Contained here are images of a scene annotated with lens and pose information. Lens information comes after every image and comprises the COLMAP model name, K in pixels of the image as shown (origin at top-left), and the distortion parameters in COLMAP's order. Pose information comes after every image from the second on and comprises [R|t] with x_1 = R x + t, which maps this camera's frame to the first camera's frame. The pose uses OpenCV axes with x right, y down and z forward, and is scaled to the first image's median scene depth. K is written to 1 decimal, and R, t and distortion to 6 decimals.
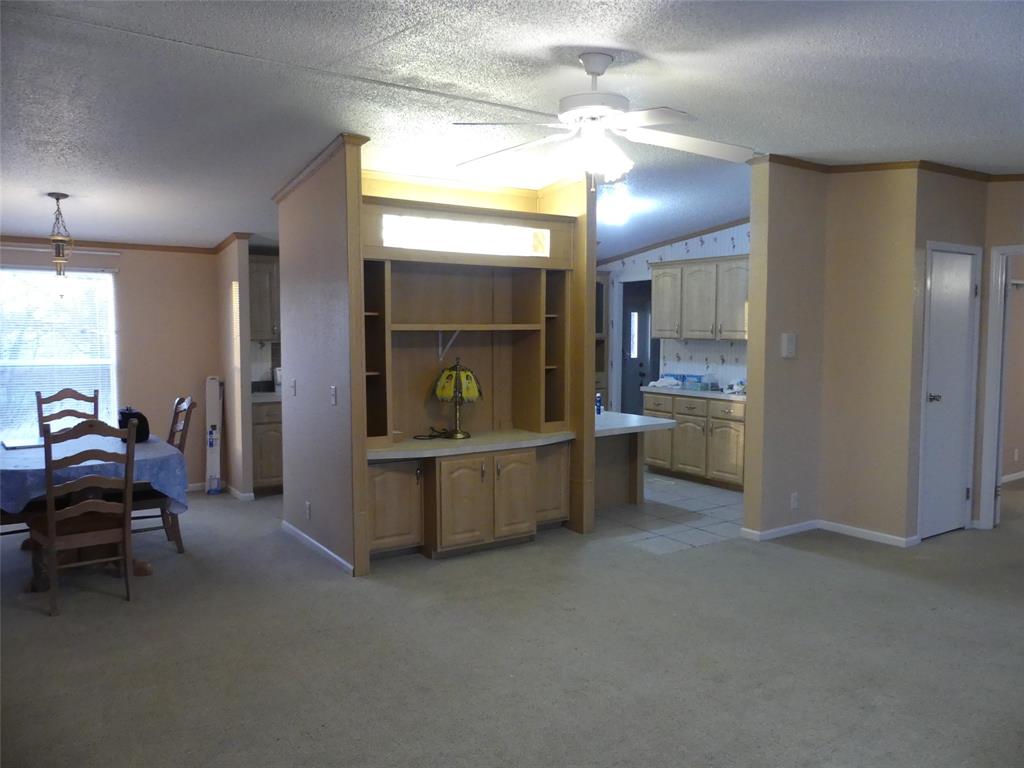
lens RADIAL K [[775.1, 0, 512.0], [0, 775.1, 384.0], [0, 0, 1]] dist [0.002841, -0.001745]
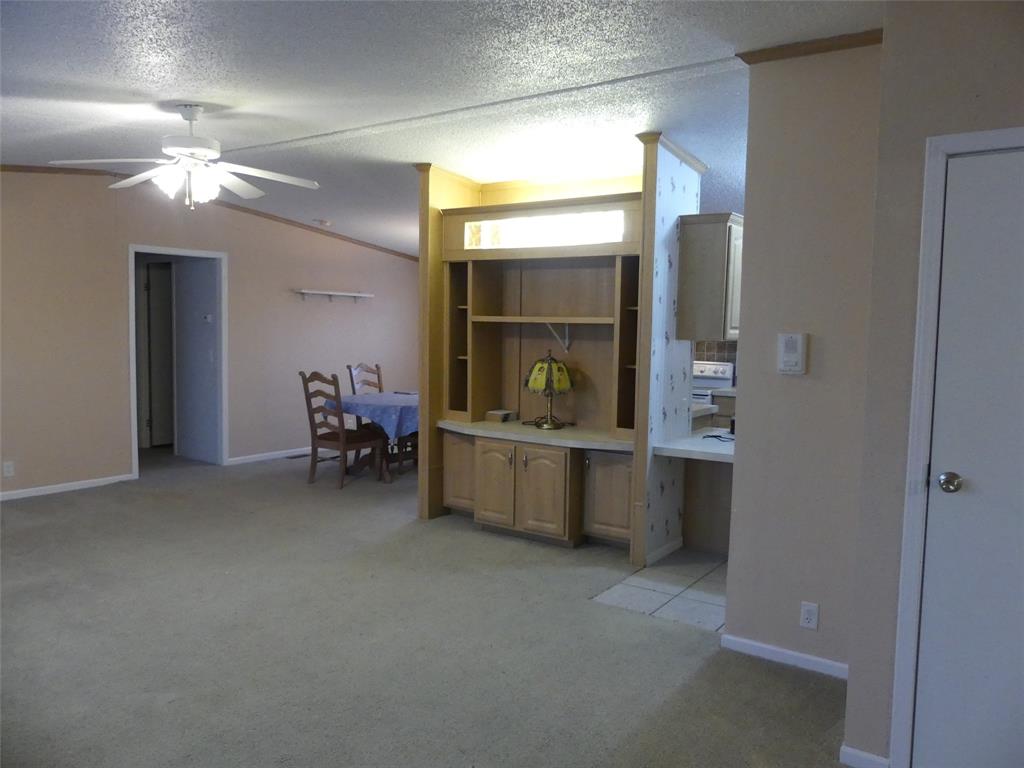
lens RADIAL K [[775.1, 0, 512.0], [0, 775.1, 384.0], [0, 0, 1]] dist [0.002841, -0.001745]
pose [[0.349685, 0.083378, -0.933150, 0.873902], [-0.084731, 0.994765, 0.057132, -0.043454], [0.933028, 0.059089, 0.354919, 0.599135]]
